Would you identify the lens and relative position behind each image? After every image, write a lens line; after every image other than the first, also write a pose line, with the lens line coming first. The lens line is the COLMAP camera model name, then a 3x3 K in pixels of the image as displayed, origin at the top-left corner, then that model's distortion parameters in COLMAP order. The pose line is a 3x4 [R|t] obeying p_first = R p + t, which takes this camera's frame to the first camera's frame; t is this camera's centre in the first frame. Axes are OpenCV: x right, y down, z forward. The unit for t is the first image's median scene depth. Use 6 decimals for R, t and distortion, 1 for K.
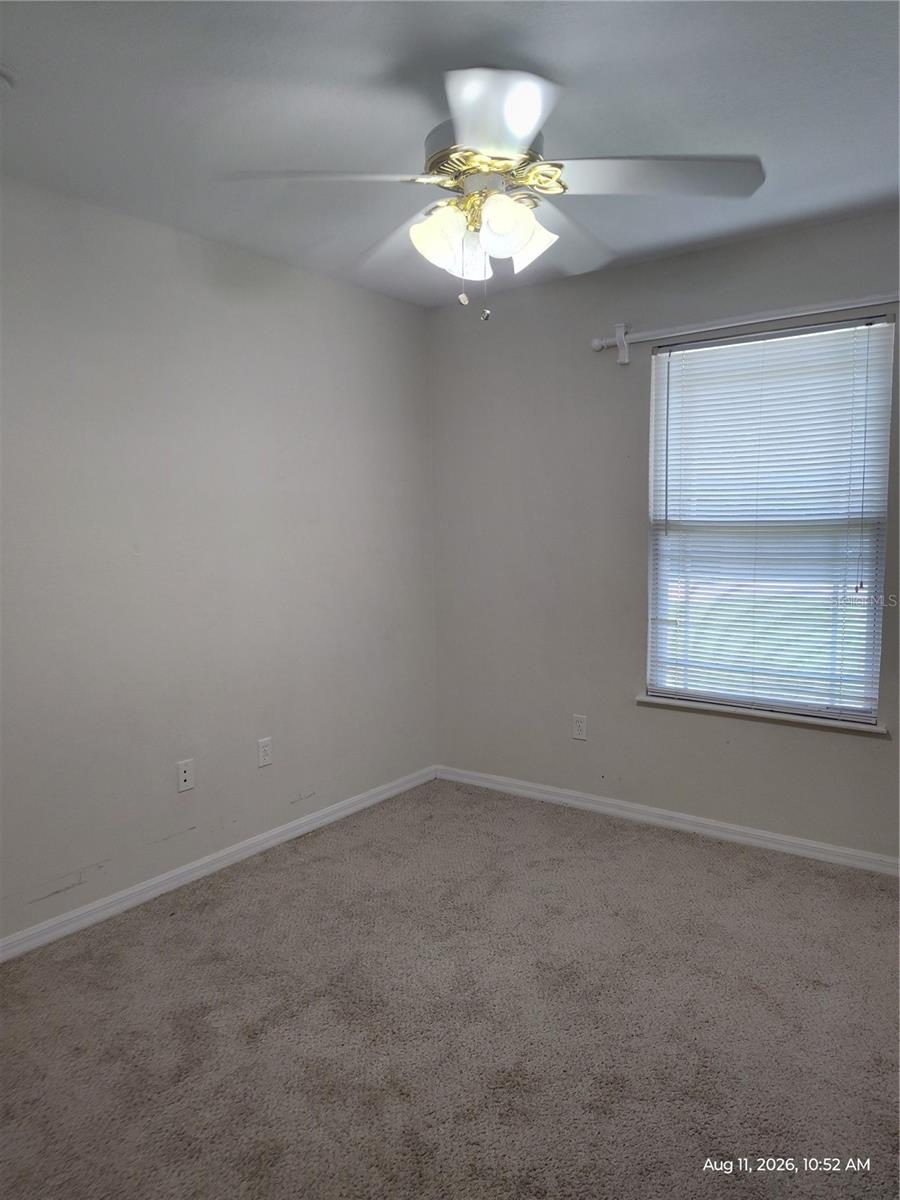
lens RADIAL K [[804.0, 0, 450.7], [0, 804.0, 633.9], [0, 0, 1]] dist [-0.002918, -0.000644]
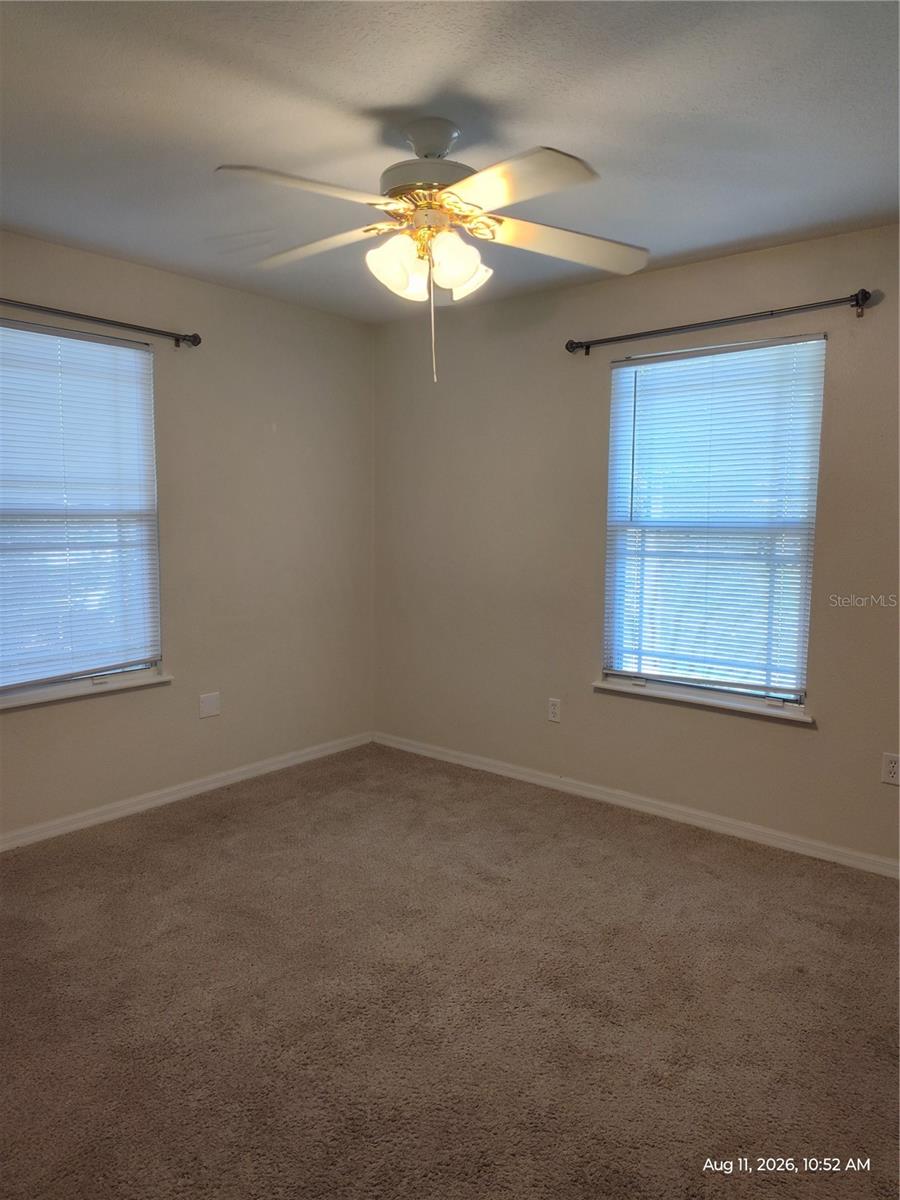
lens RADIAL K [[807.1, 0, 451.6], [0, 807.1, 604.3], [0, 0, 1]] dist [-0.002242, -0.026194]
pose [[0.997275, 0.028446, -0.068076, 0.127589], [-0.030361, 0.999167, -0.027265, 0.010082], [0.067244, 0.029258, 0.997308, -0.096164]]
